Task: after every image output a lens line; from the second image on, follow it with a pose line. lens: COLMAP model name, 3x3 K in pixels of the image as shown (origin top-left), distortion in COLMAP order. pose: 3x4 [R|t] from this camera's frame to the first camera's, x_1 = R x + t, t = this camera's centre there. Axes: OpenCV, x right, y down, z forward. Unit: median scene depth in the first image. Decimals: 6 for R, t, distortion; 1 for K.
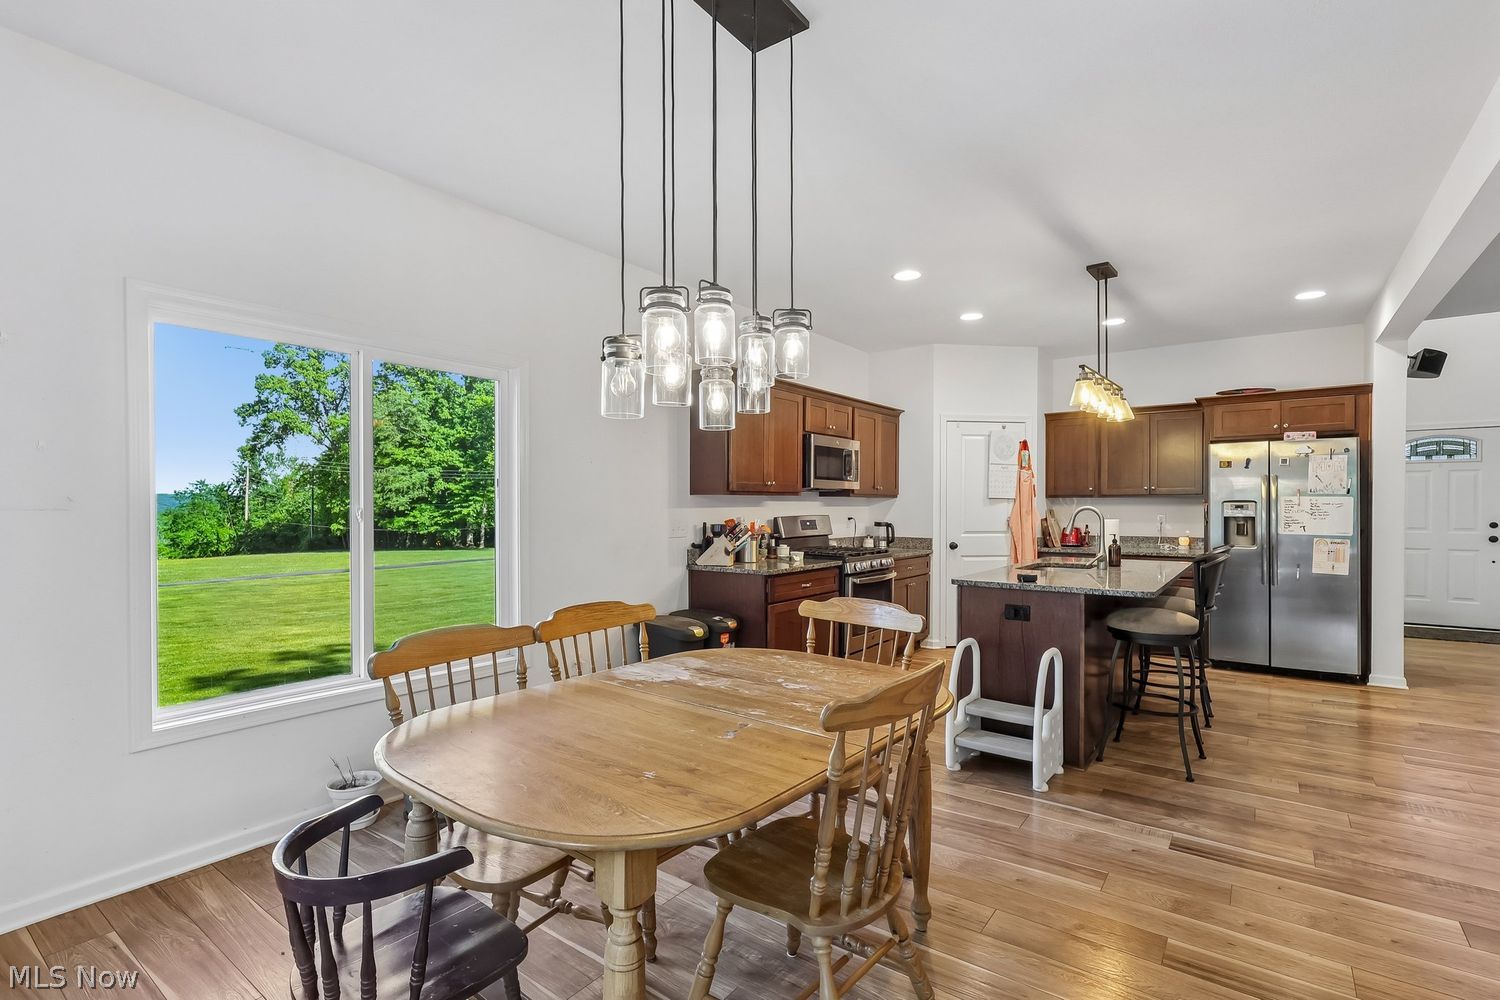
lens RADIAL K [[708.9, 0, 750.0], [0, 708.9, 500.0], [0, 0, 1]] dist [-0.000574, -0.000011]
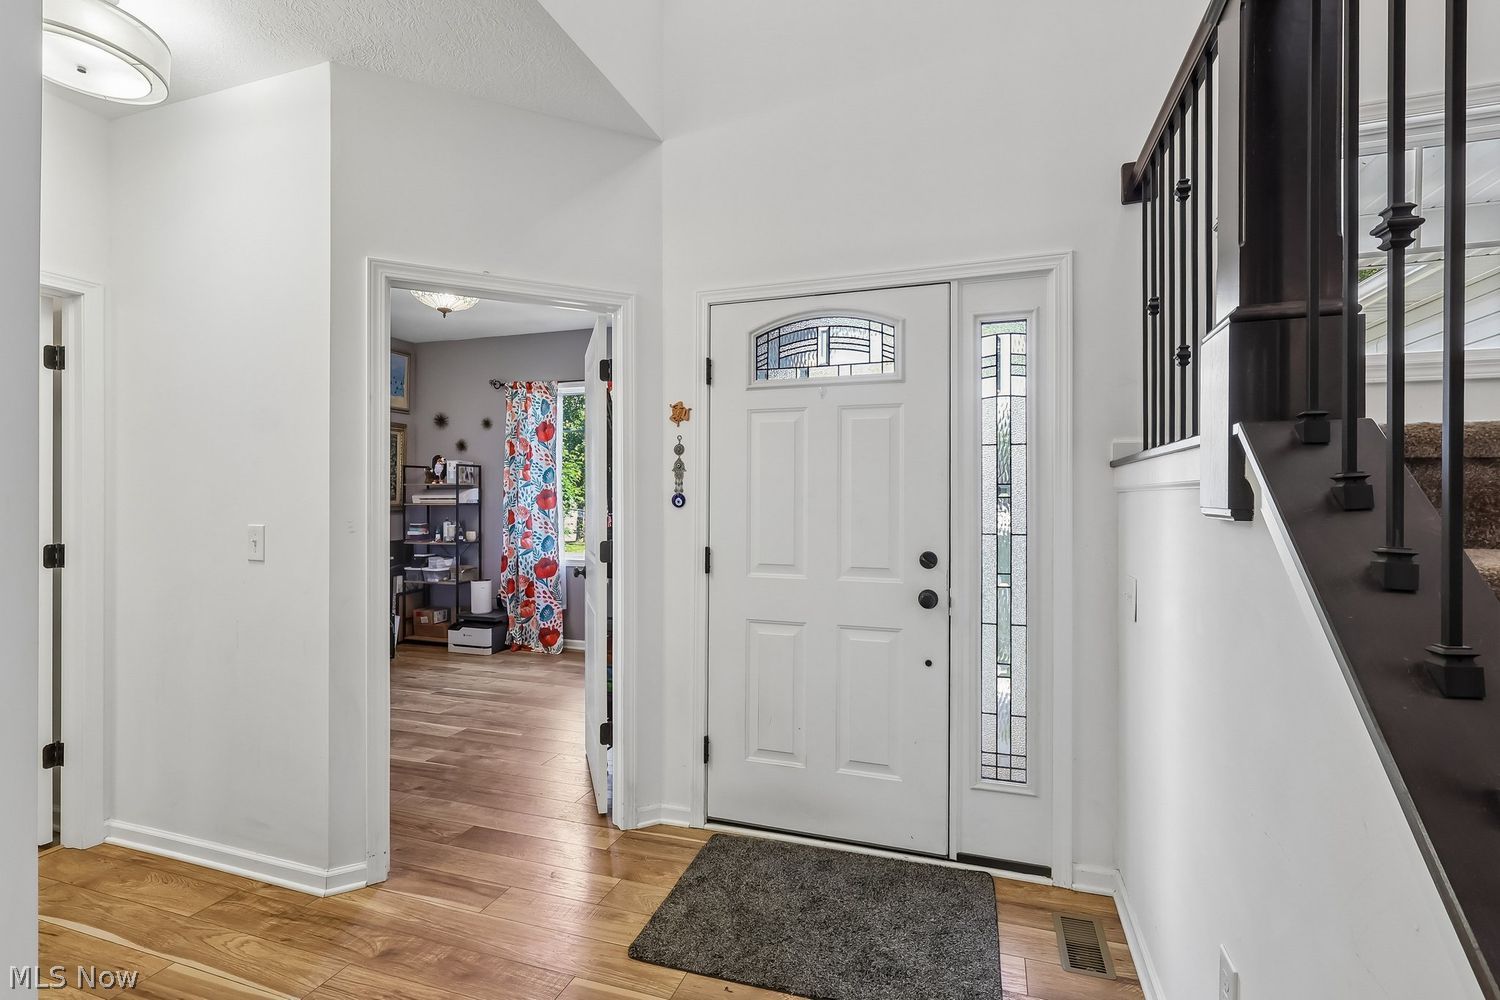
lens RADIAL K [[703.3, 0, 748.1], [0, 703.3, 494.1], [0, 0, 1]] dist [-0.002049, 0.000095]
pose [[0.953217, 0.005198, 0.302241, 0.949893], [-0.005740, 0.999983, 0.000905, 0.003295], [-0.302231, -0.002598, 0.953231, 0.766783]]
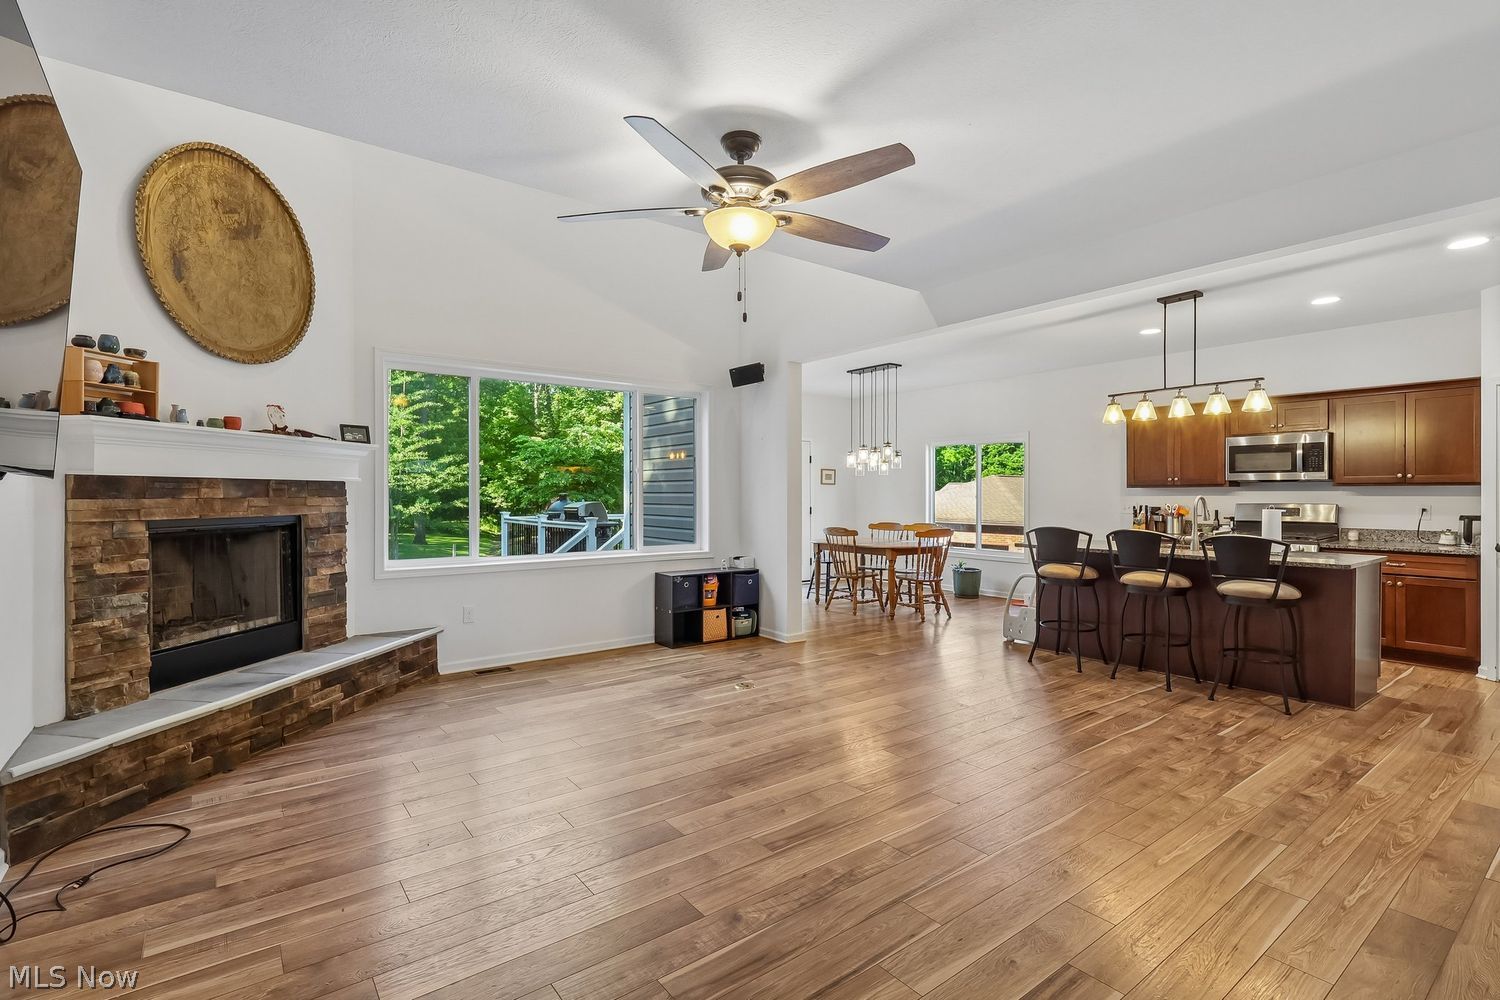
lens RADIAL K [[698.1, 0, 750.0], [0, 698.1, 500.0], [0, 0, 1]] dist [-0.001817, -0.000076]
pose [[-0.280383, 0.009113, -0.959845, 1.229217], [0.006377, 0.999951, 0.007631, 0.001052], [0.959867, -0.003981, -0.280427, 0.432989]]
